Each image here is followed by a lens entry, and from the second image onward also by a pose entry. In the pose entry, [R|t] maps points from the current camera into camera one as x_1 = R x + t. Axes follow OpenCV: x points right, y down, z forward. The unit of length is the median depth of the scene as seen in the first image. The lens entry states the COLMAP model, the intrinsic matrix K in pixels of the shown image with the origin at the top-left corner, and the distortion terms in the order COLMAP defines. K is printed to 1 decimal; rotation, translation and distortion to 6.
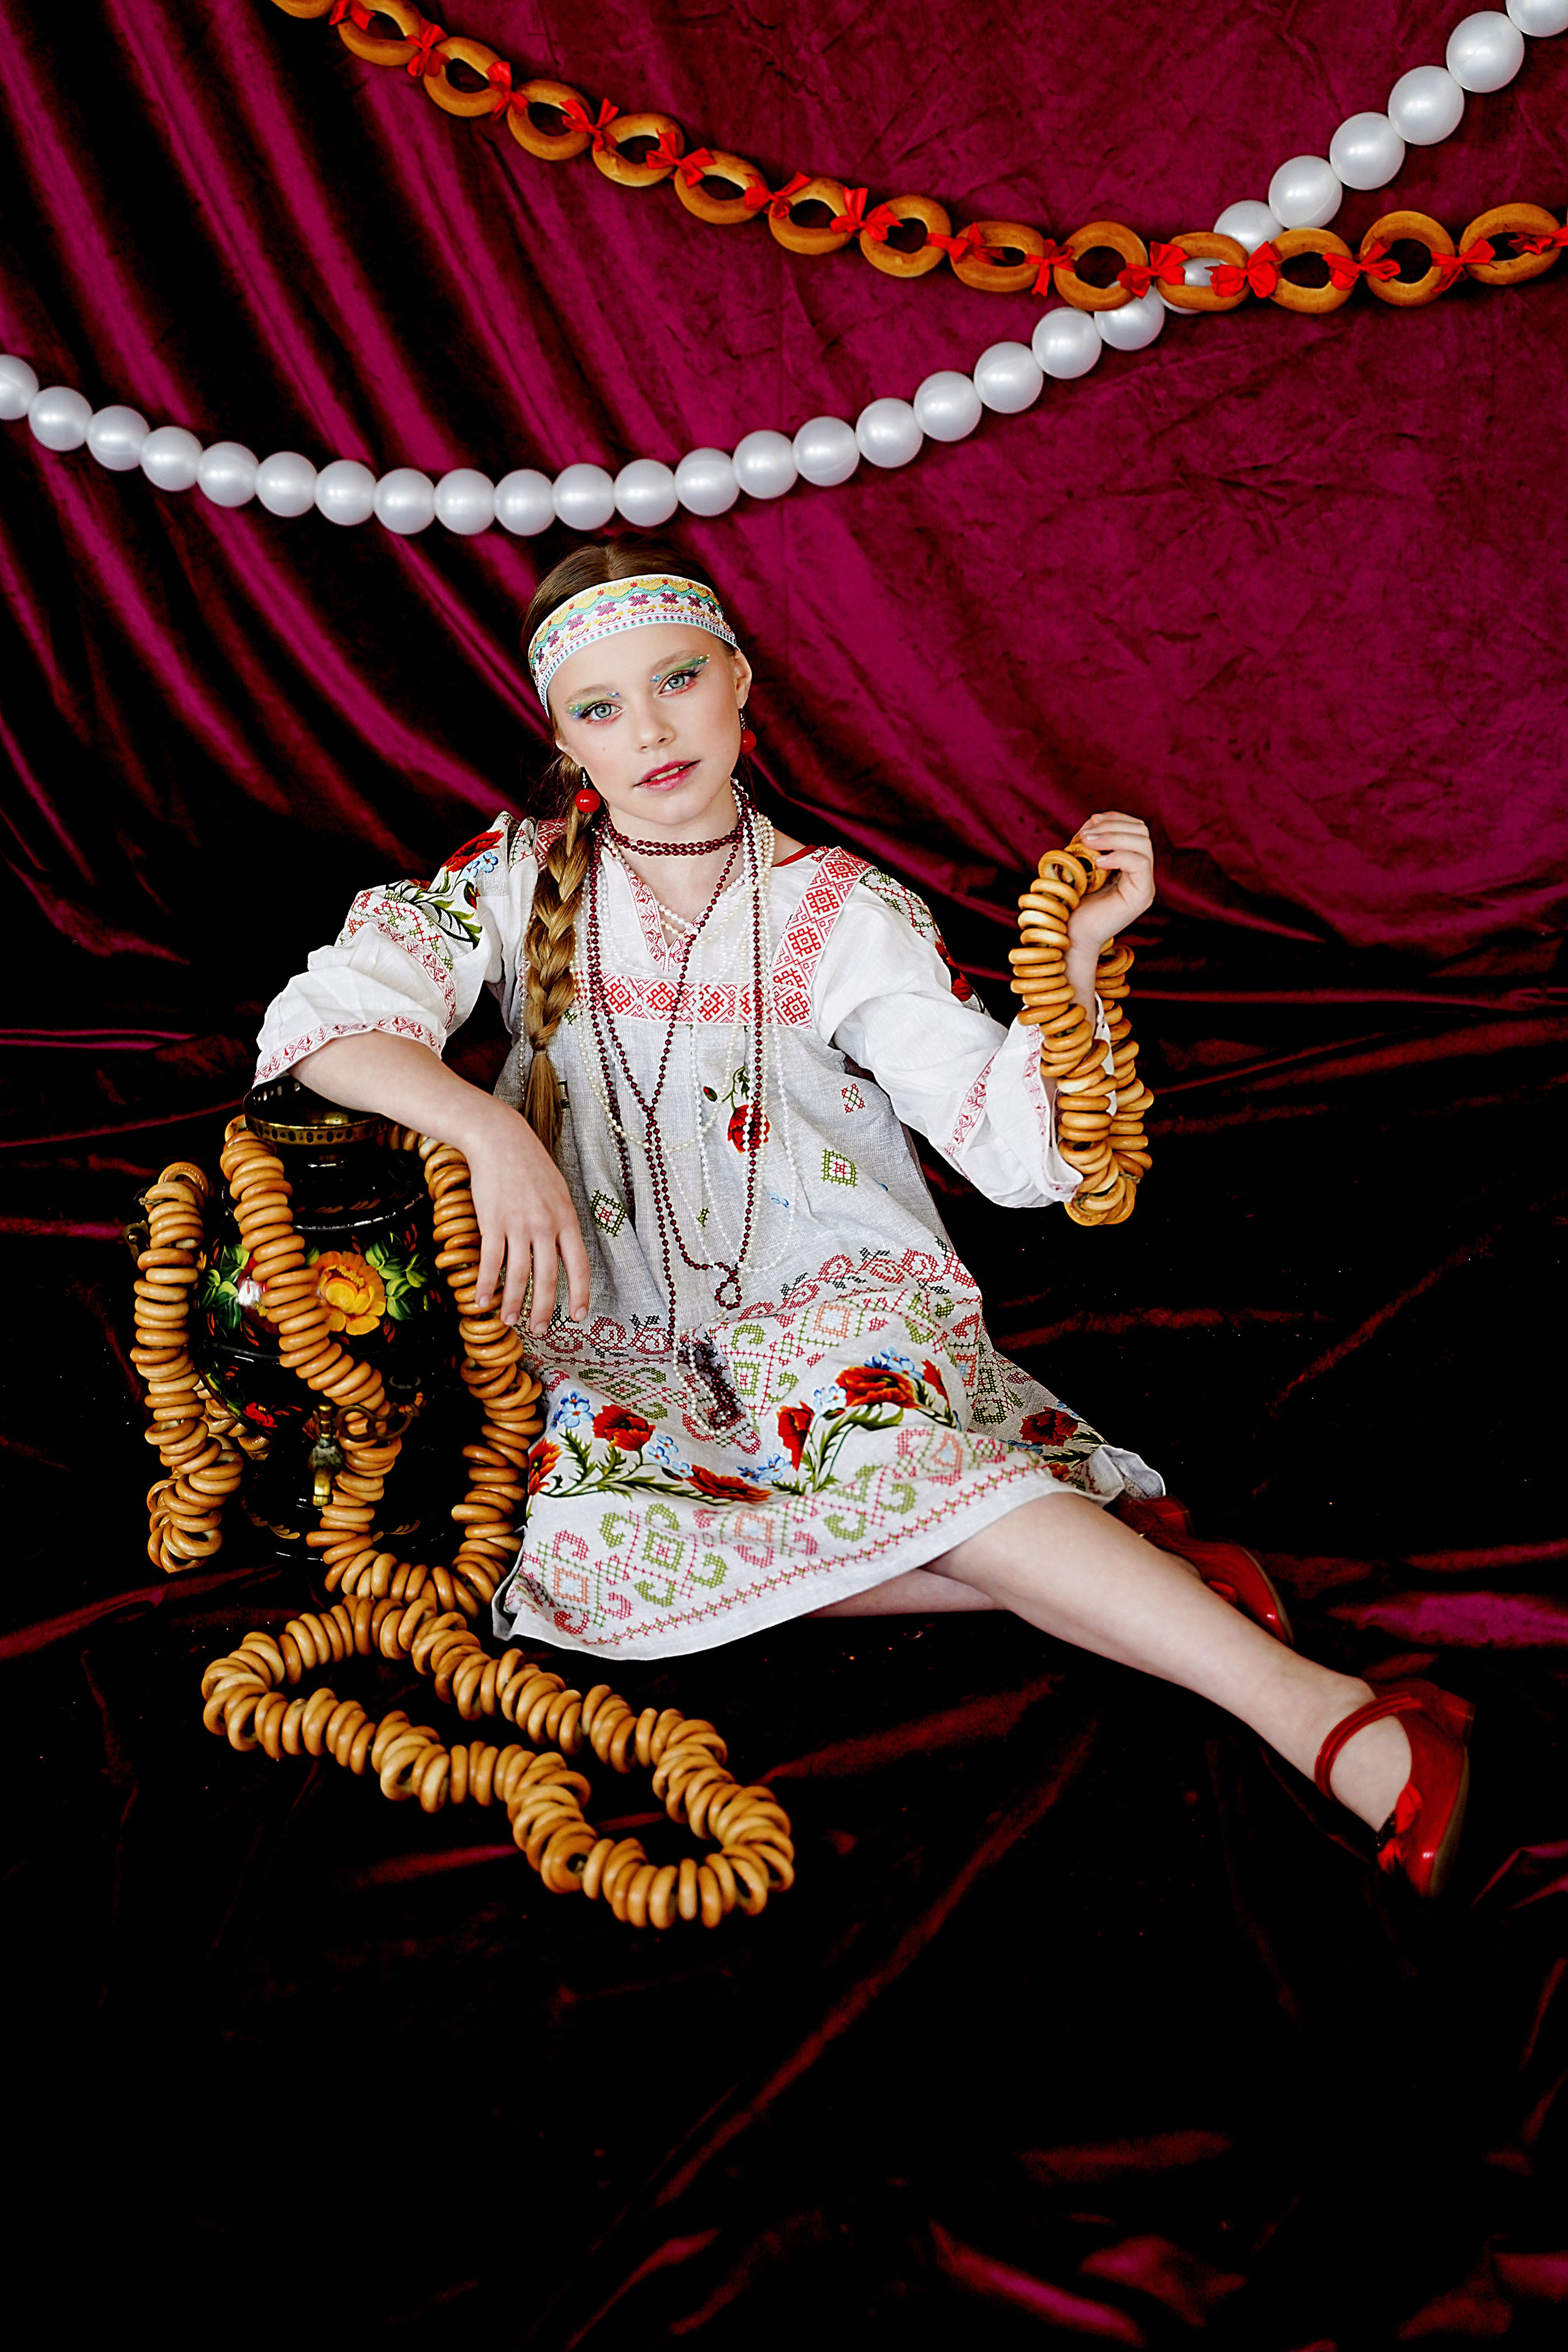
lens RADIAL K [[3930.9, 0, 784.0], [0, 3930.9, 1176.0], [0, 0, 1]] dist [0.232395, 0.051046]
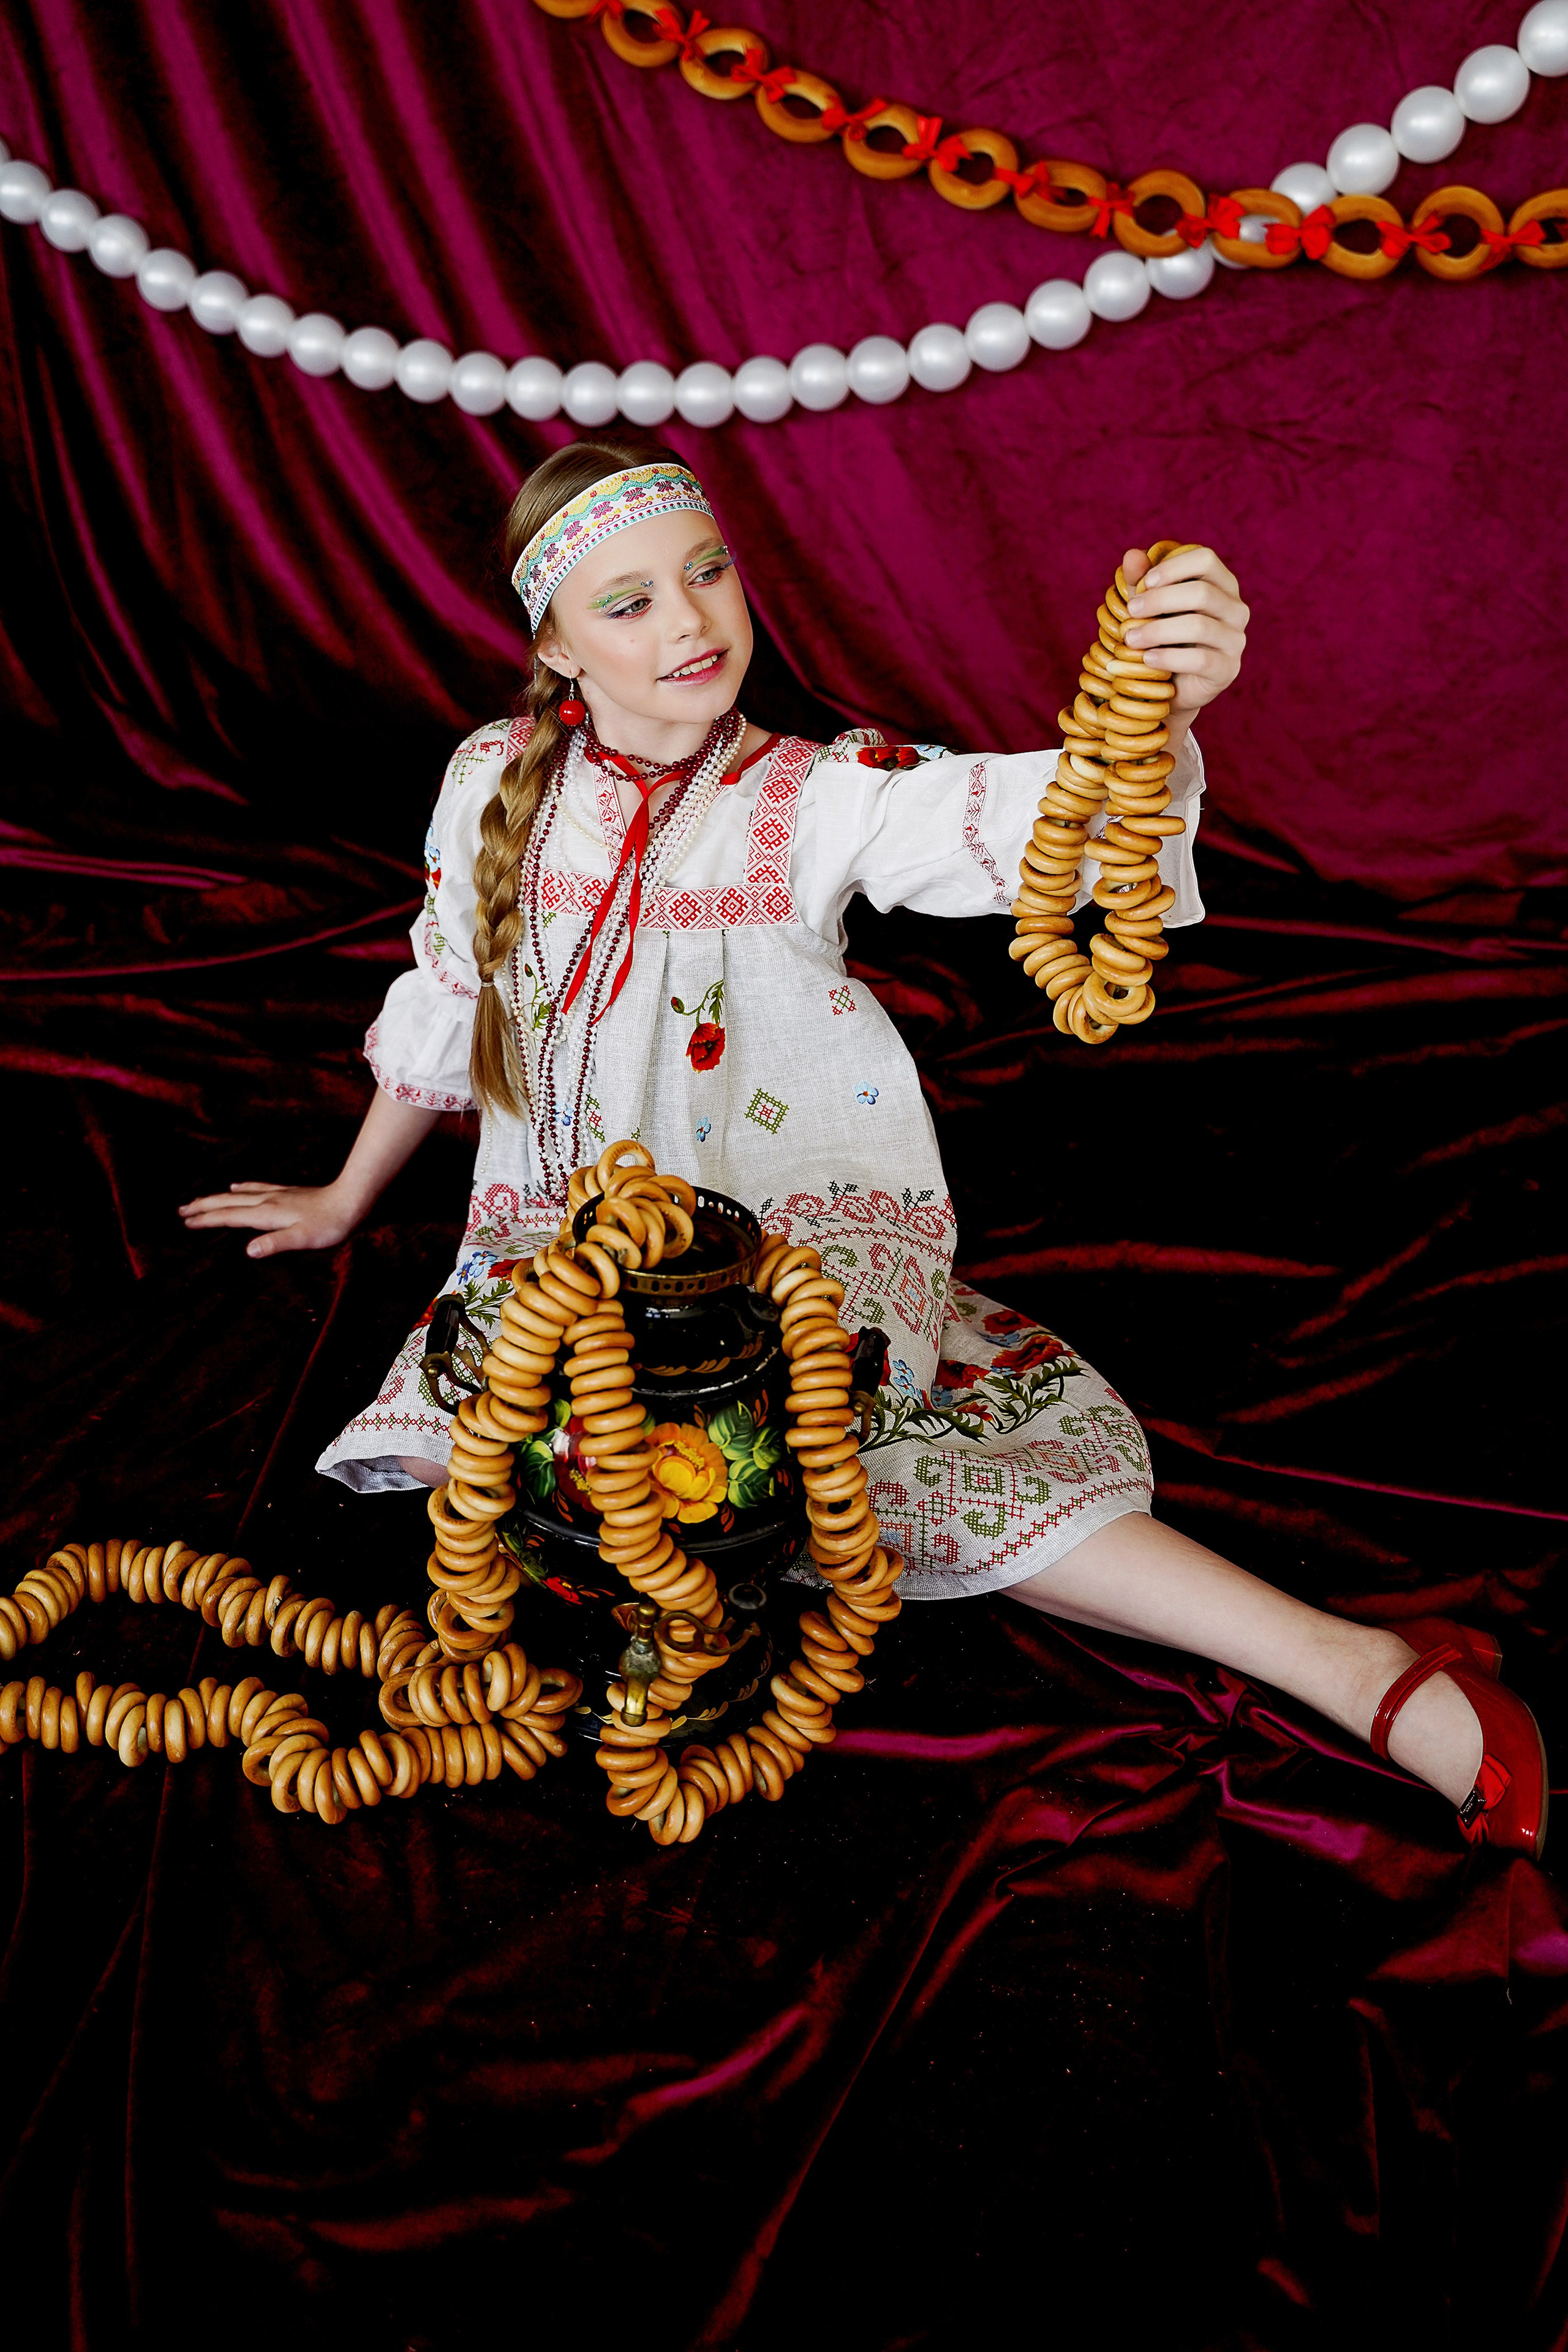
lens RADIAL K [[2814.9, 0, 784.0], [0, 2814.9, 1176.0], [0, 0, 1]] dist [0.023234, 0.102838]
pose [[0.996506, 0.080926, 0.020682, -0.013000], [-0.082599, 0.991554, 0.099995, -0.043979], [-0.012415, -0.101354, 0.994773, 0.235727]]
